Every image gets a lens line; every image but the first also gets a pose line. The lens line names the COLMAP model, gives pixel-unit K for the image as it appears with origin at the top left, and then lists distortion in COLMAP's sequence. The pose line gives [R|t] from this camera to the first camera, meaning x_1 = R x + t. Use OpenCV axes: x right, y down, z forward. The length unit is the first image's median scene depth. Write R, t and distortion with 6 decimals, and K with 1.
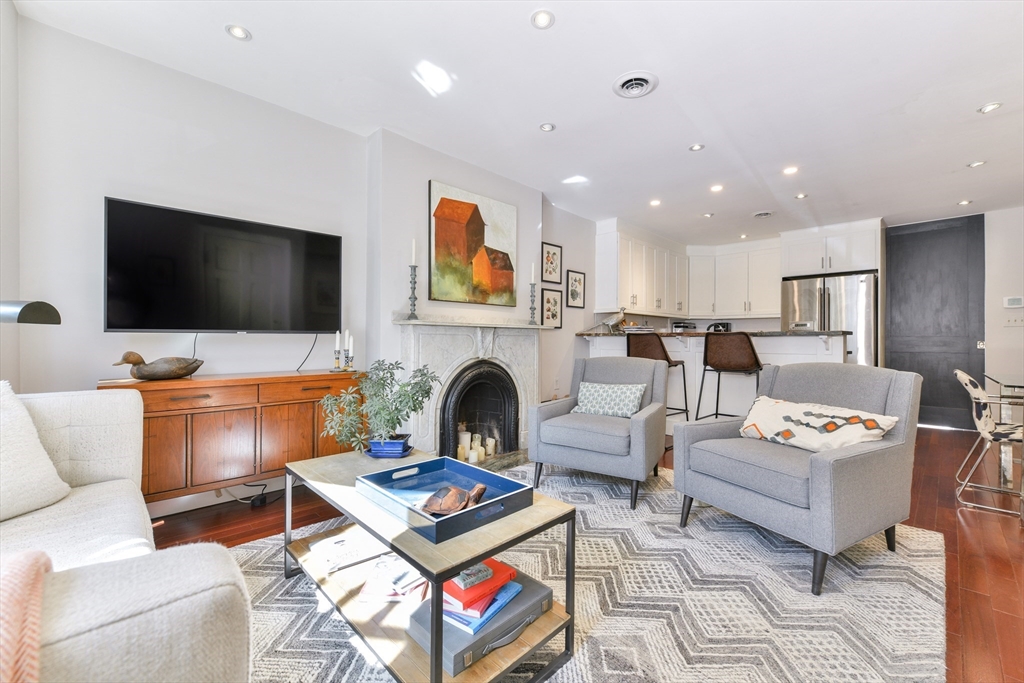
lens RADIAL K [[404.8, 0, 513.1], [0, 404.8, 337.3], [0, 0, 1]] dist [-0.003305, -0.001056]
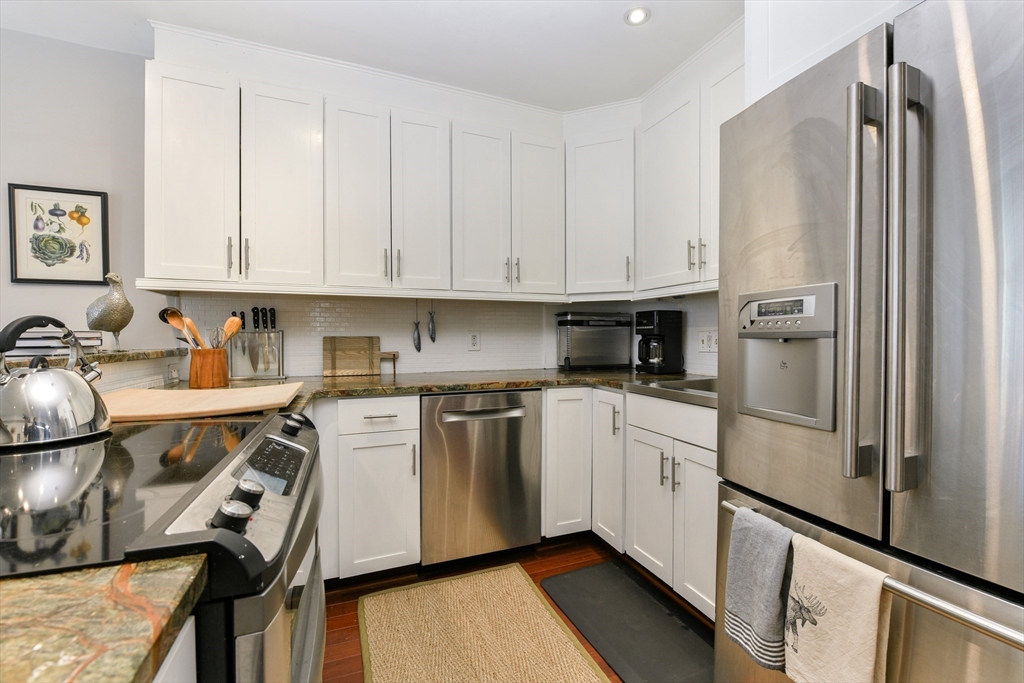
lens RADIAL K [[424.3, 0, 517.2], [0, 424.3, 345.0], [0, 0, 1]] dist [-0.008364, -0.000650]
pose [[0.929184, -0.004236, -0.369592, 0.985625], [0.011953, 0.999756, 0.018594, -0.024265], [0.369423, -0.021695, 0.929008, 1.107787]]
